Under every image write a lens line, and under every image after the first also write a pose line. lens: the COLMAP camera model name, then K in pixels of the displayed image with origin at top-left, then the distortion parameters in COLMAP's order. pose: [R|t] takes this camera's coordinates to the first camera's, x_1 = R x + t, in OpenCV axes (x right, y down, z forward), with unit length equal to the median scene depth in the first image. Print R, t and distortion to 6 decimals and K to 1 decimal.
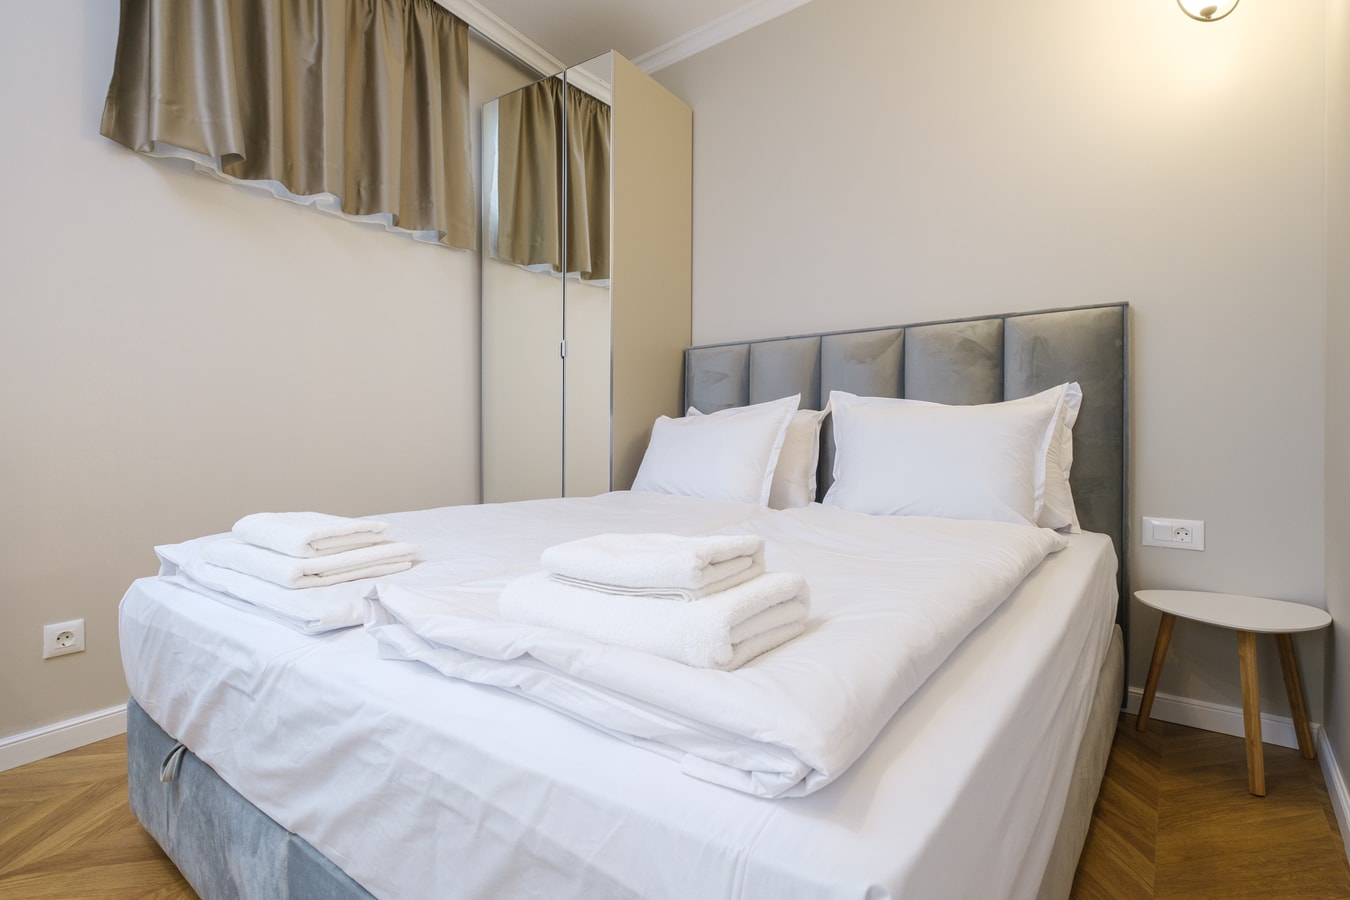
lens RADIAL K [[676.6, 0, 623.0], [0, 676.6, 439.8], [0, 0, 1]] dist [-0.000888, 0.000319]
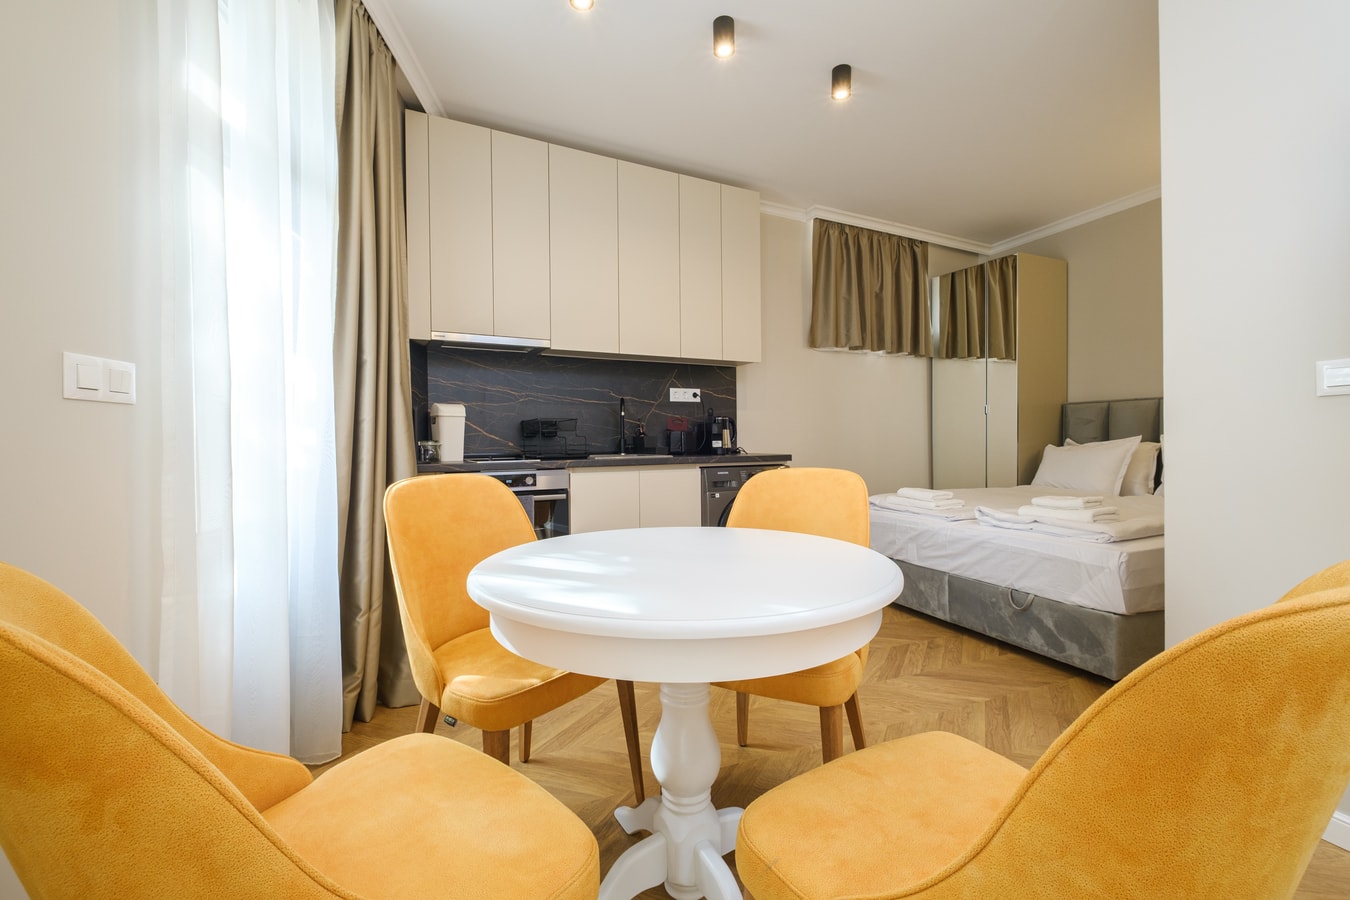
lens RADIAL K [[579.6, 0, 670.7], [0, 579.6, 444.2], [0, 0, 1]] dist [-0.005149, -0.001759]
pose [[0.887691, 0.000387, -0.460440, -0.150578], [0.003438, 0.999966, 0.007469, -0.060534], [0.460427, -0.008213, 0.887659, -0.981560]]
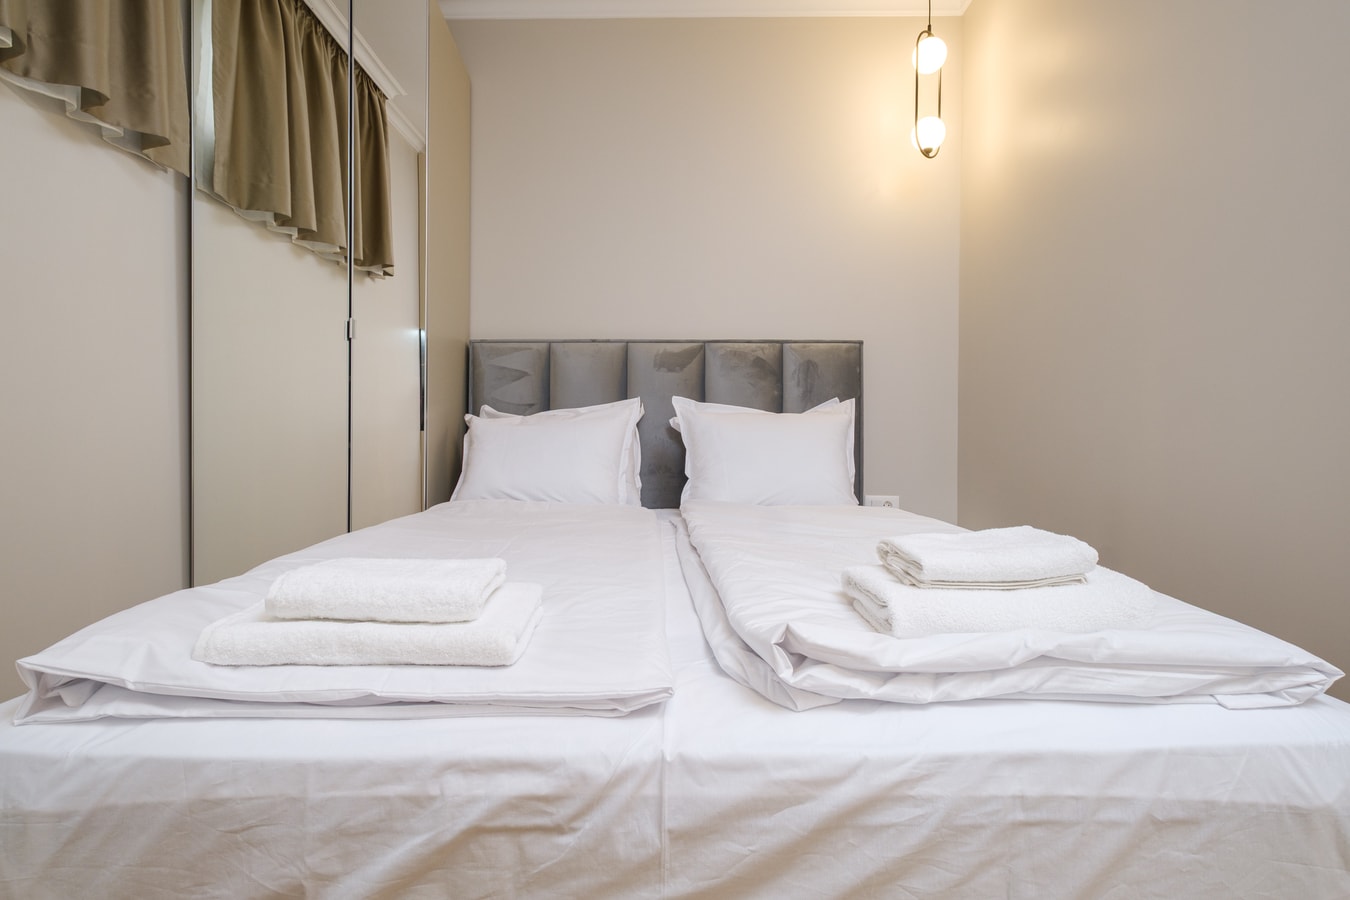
lens RADIAL K [[676.6, 0, 671.7], [0, 676.6, 440.8], [0, 0, 1]] dist [-0.000888, 0.000319]
pose [[0.765147, -0.003484, 0.643846, -0.371216], [0.000209, 0.999987, 0.005163, -0.006319], [-0.643856, -0.003816, 0.765137, 0.167232]]
